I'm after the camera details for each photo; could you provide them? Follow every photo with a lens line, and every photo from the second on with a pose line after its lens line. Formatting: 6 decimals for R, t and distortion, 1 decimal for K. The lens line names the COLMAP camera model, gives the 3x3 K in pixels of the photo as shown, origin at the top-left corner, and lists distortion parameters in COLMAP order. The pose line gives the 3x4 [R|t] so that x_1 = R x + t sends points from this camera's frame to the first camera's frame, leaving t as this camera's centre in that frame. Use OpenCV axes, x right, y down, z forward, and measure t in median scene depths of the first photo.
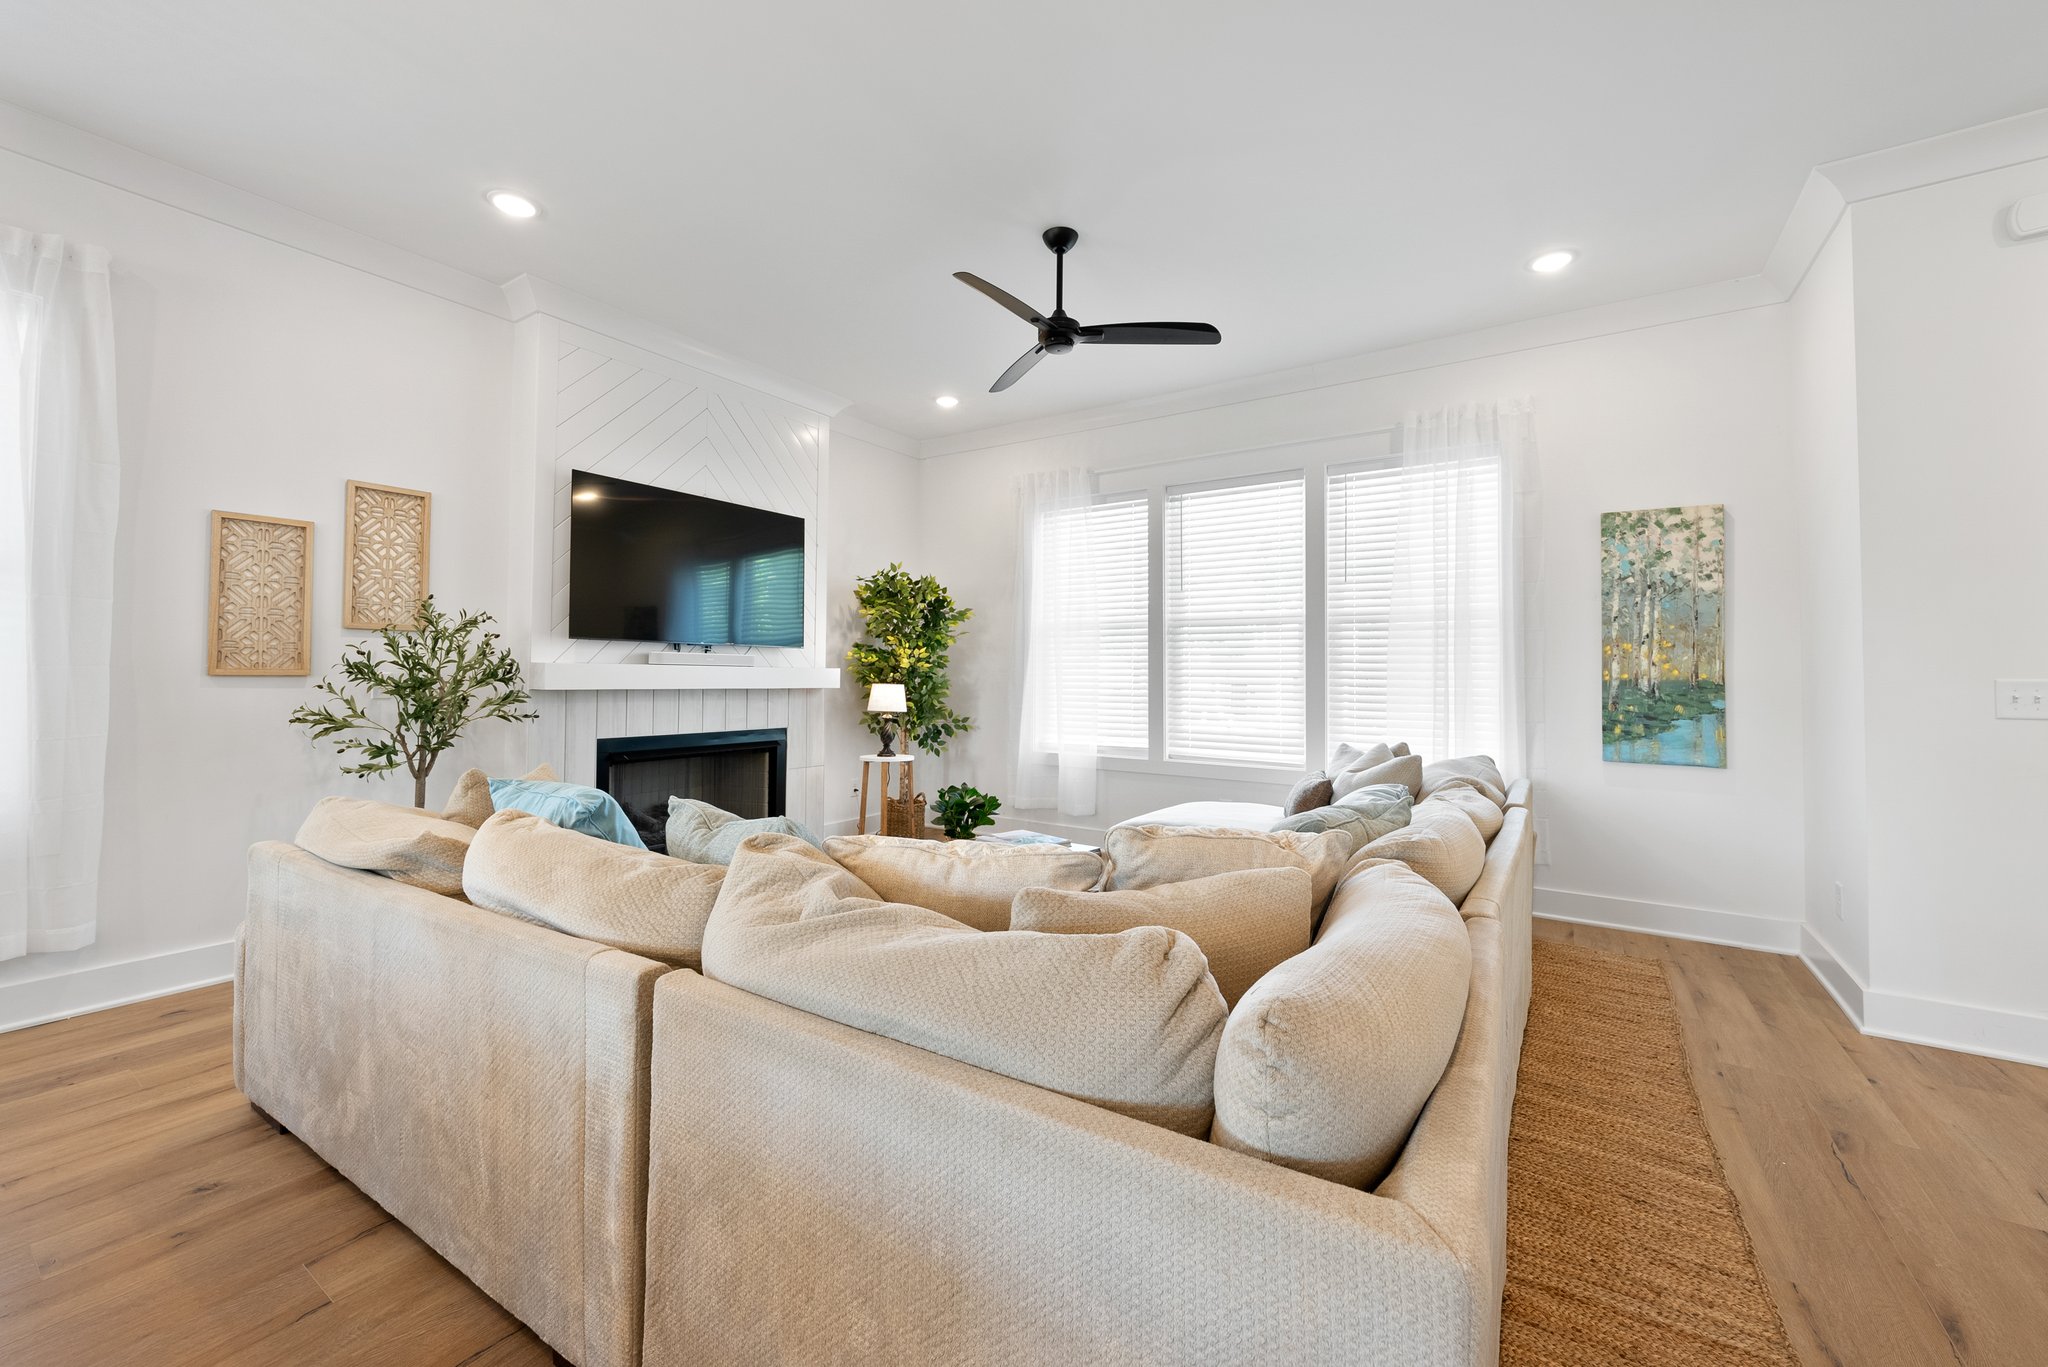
lens RADIAL K [[811.3, 0, 1007.2], [0, 811.3, 652.6], [0, 0, 1]] dist [0.003143, 0.000275]
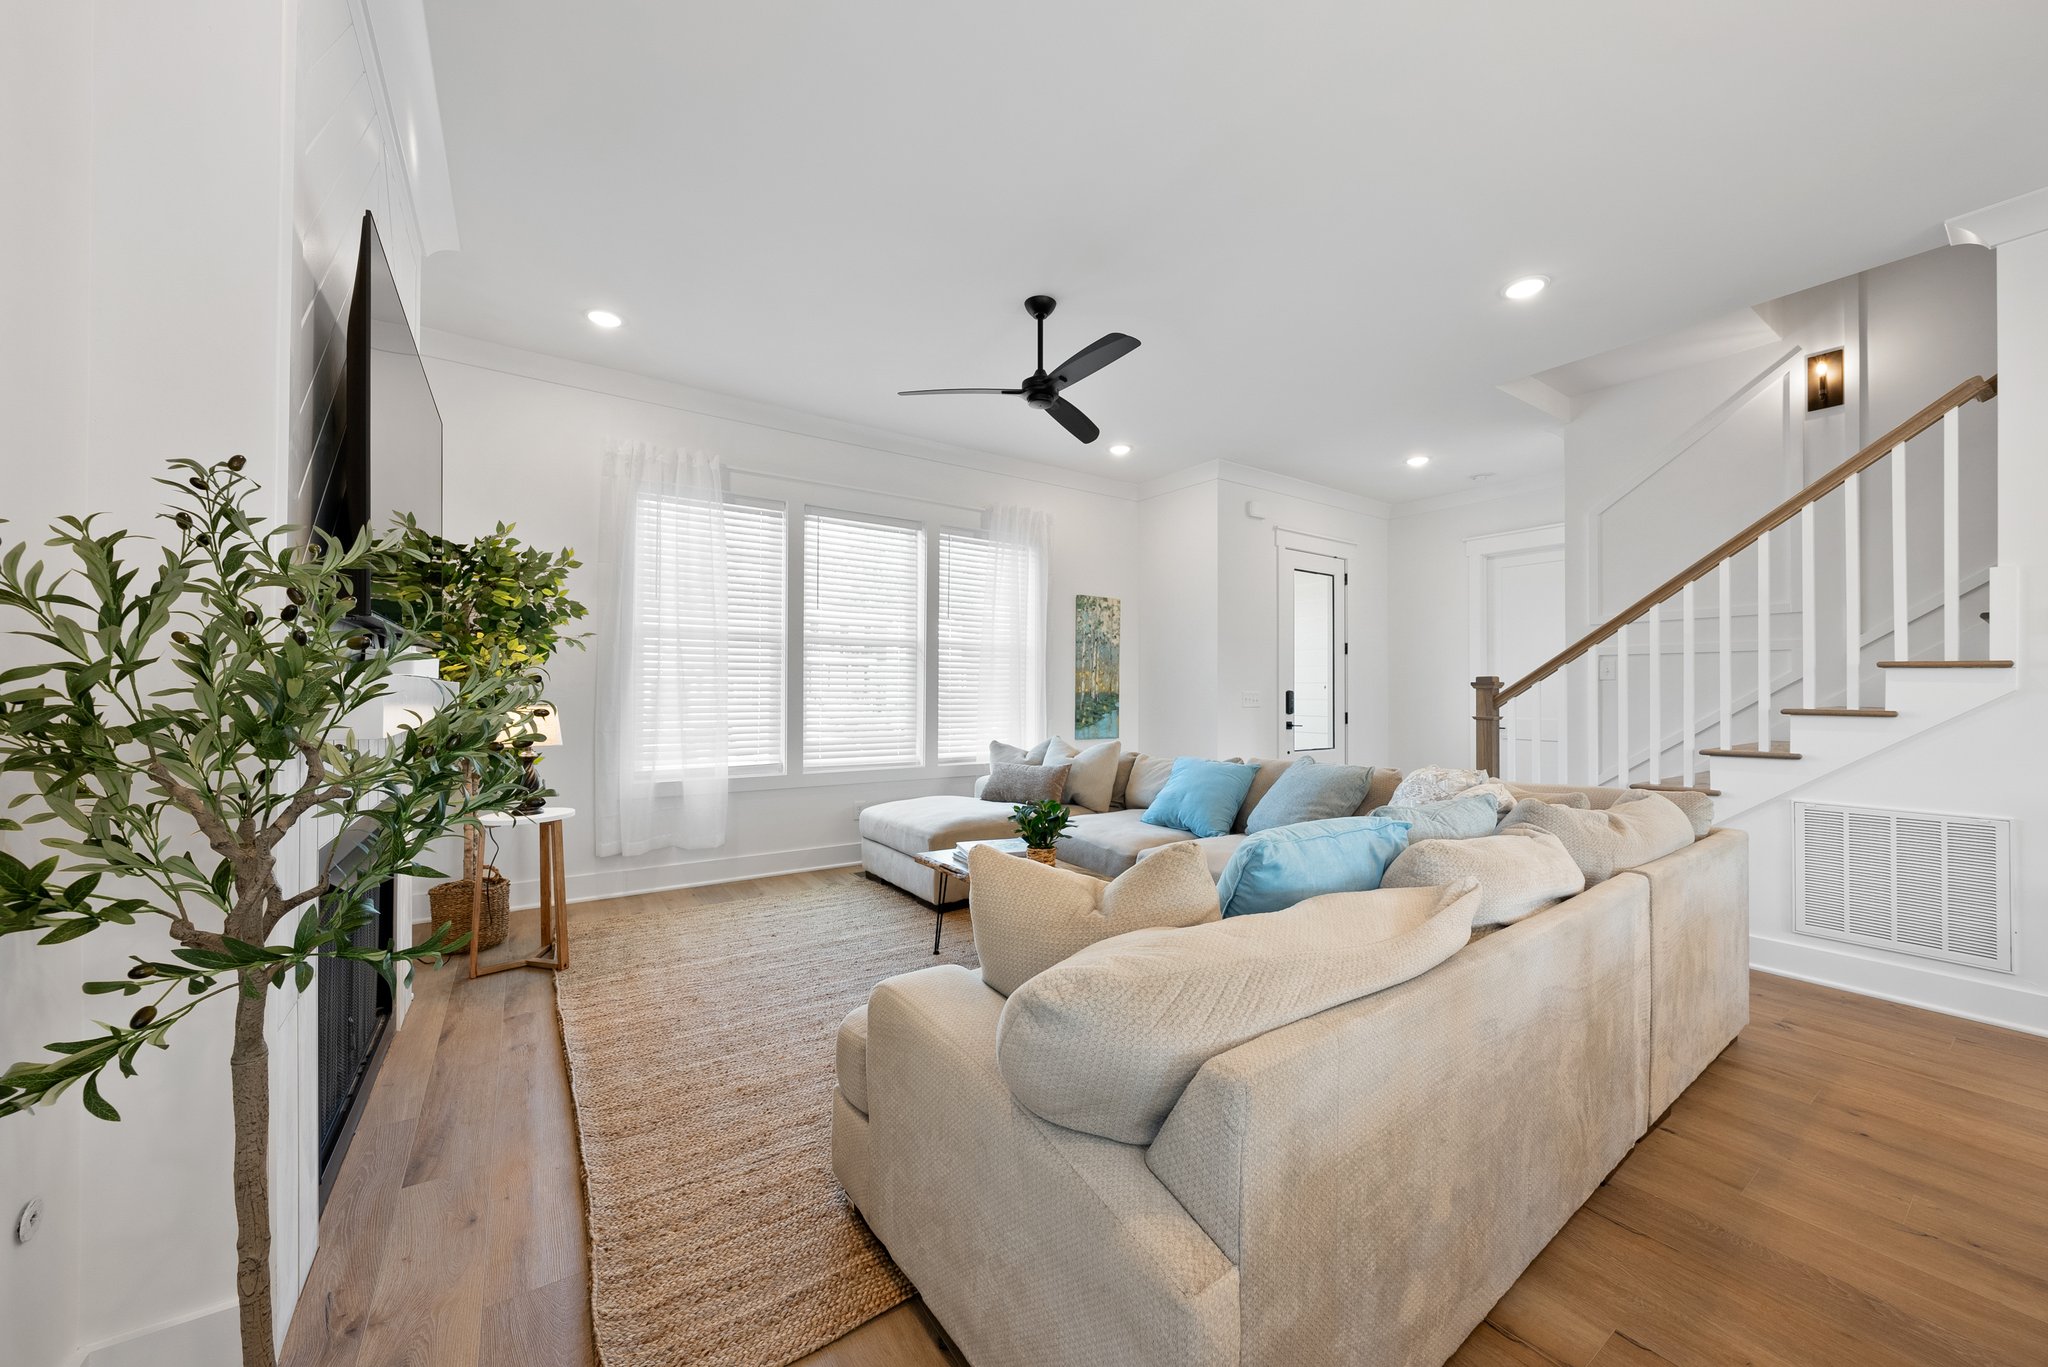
lens RADIAL K [[747.4, 0, 1016.4], [0, 747.4, 683.2], [0, 0, 1]] dist [0.002515, 0.000257]
pose [[0.364440, 0.003062, 0.931222, -0.742197], [-0.027796, 0.999585, 0.007591, 0.005886], [-0.930812, -0.028650, 0.364374, 0.518762]]
